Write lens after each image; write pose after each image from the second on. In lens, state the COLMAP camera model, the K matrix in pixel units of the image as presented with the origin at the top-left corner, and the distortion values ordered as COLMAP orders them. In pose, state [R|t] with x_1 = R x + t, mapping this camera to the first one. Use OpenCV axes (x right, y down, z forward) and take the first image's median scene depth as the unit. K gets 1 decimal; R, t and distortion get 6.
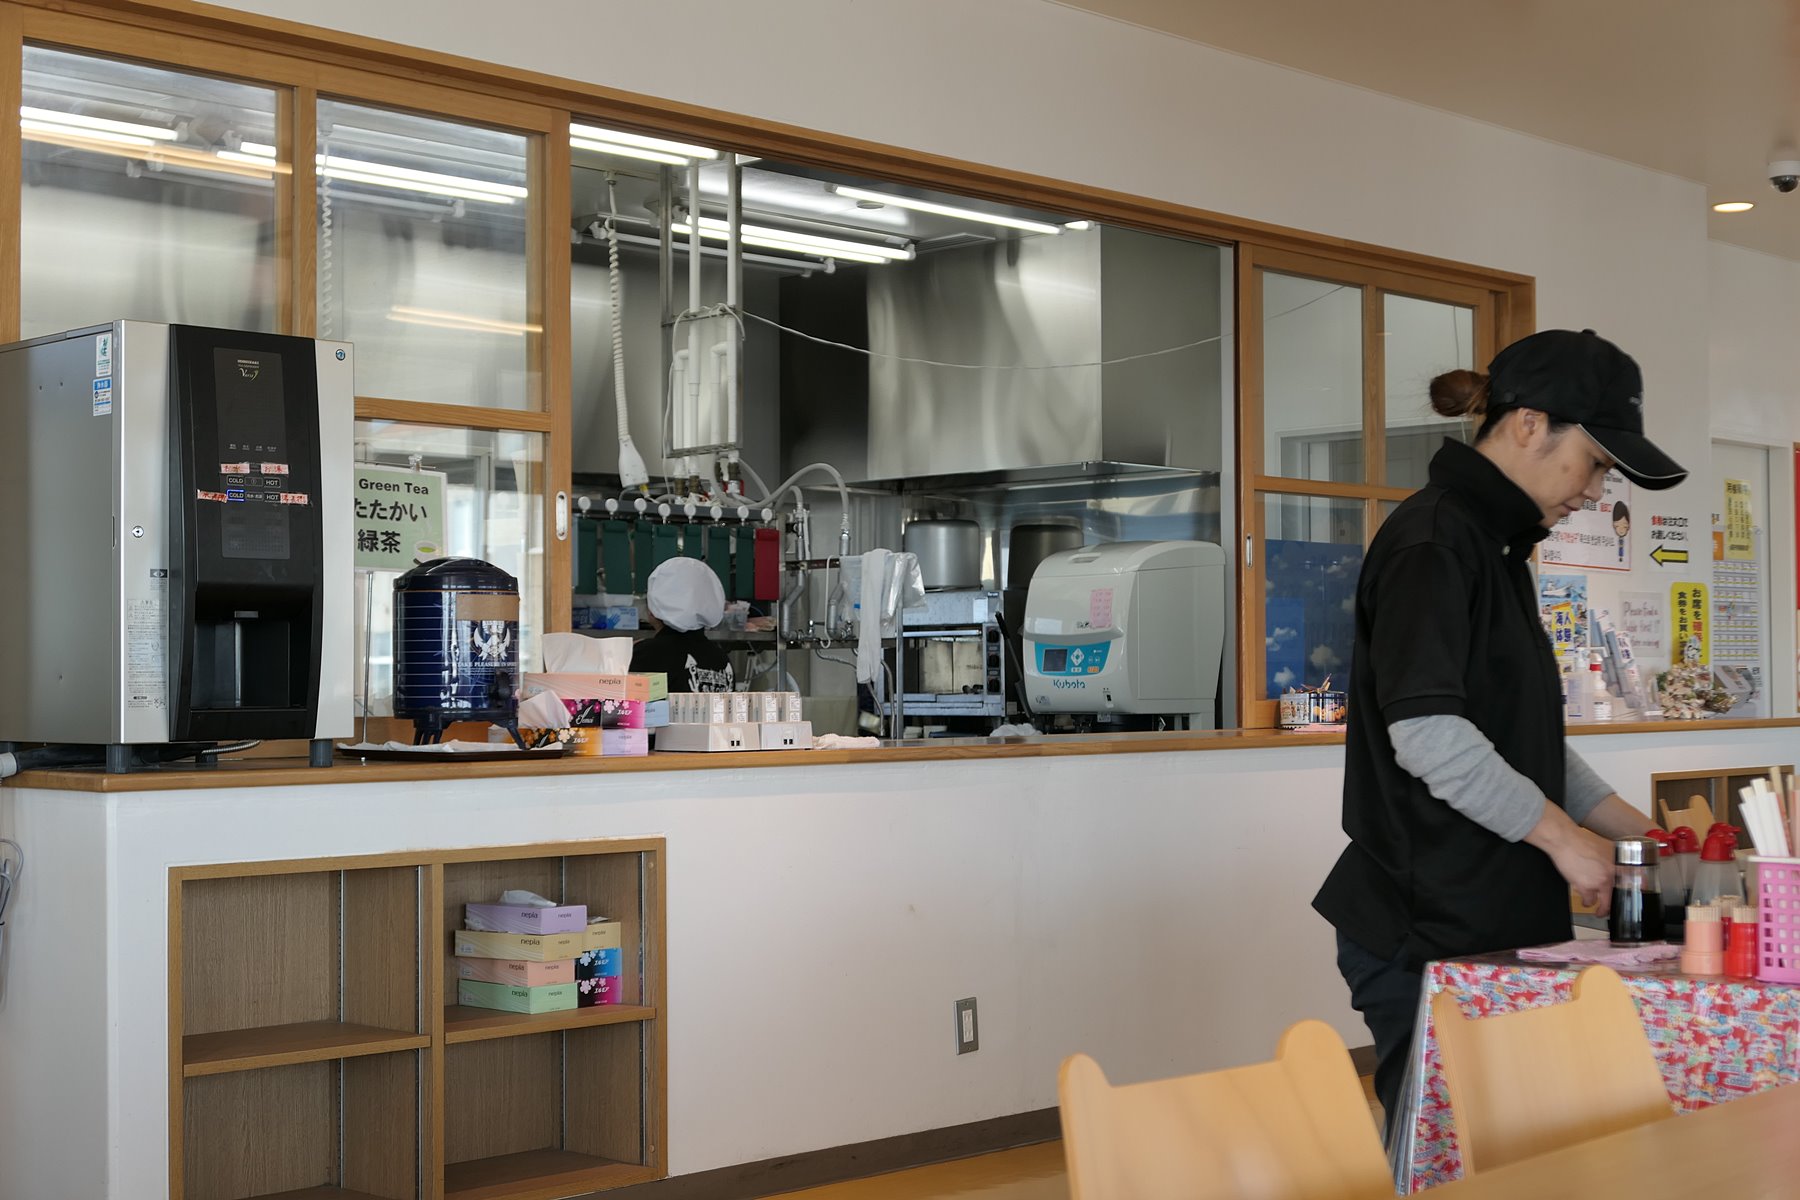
lens RADIAL K [[2605.8, 0, 902.4], [0, 2605.8, 605.3], [0, 0, 1]] dist [0.010353, 0.000000]
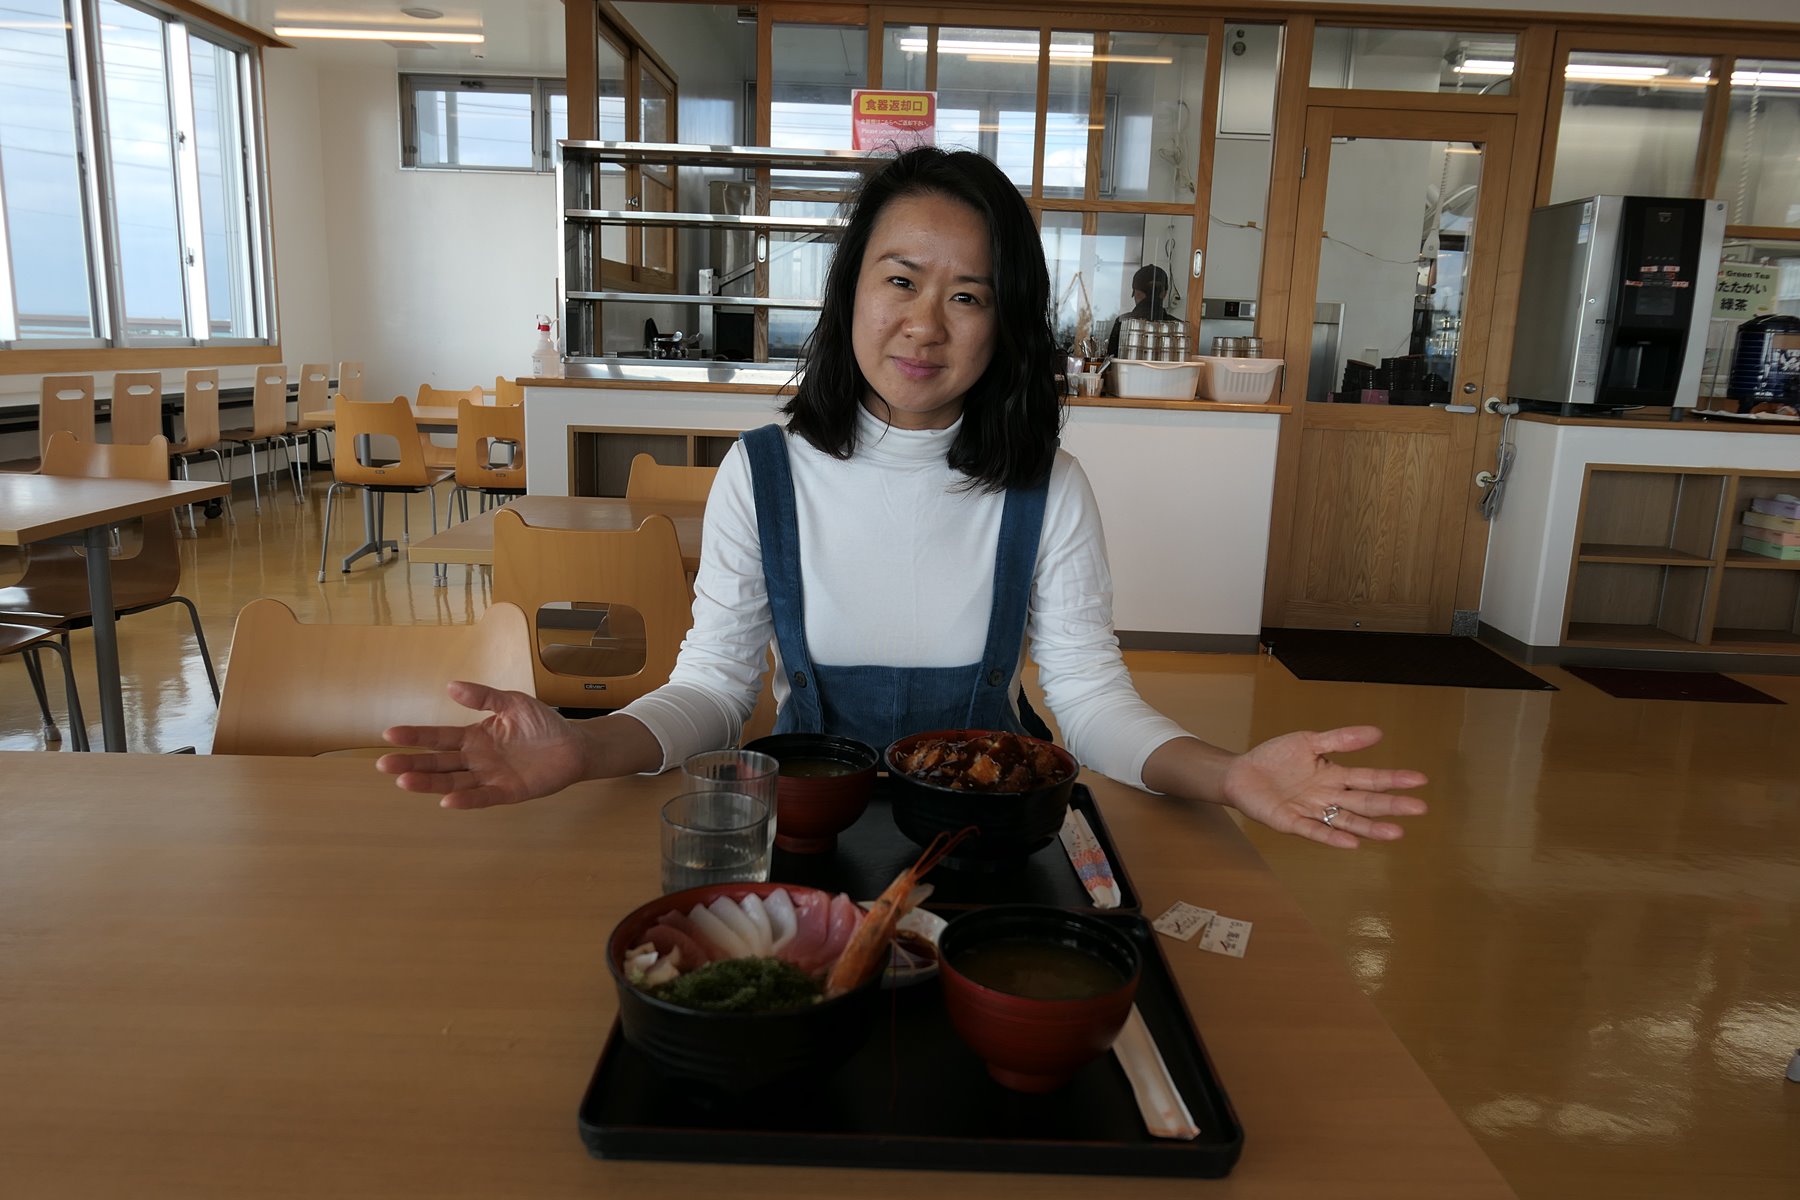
lens RADIAL K [[1272.5, 0, 900.9], [0, 1272.5, 608.4], [0, 0, 1]] dist [-0.004574, -0.008251]
pose [[0.697916, 0.180785, -0.692986, 0.059841], [-0.020994, 0.972364, 0.232525, -0.011736], [0.715872, -0.147735, 0.682424, -0.108374]]
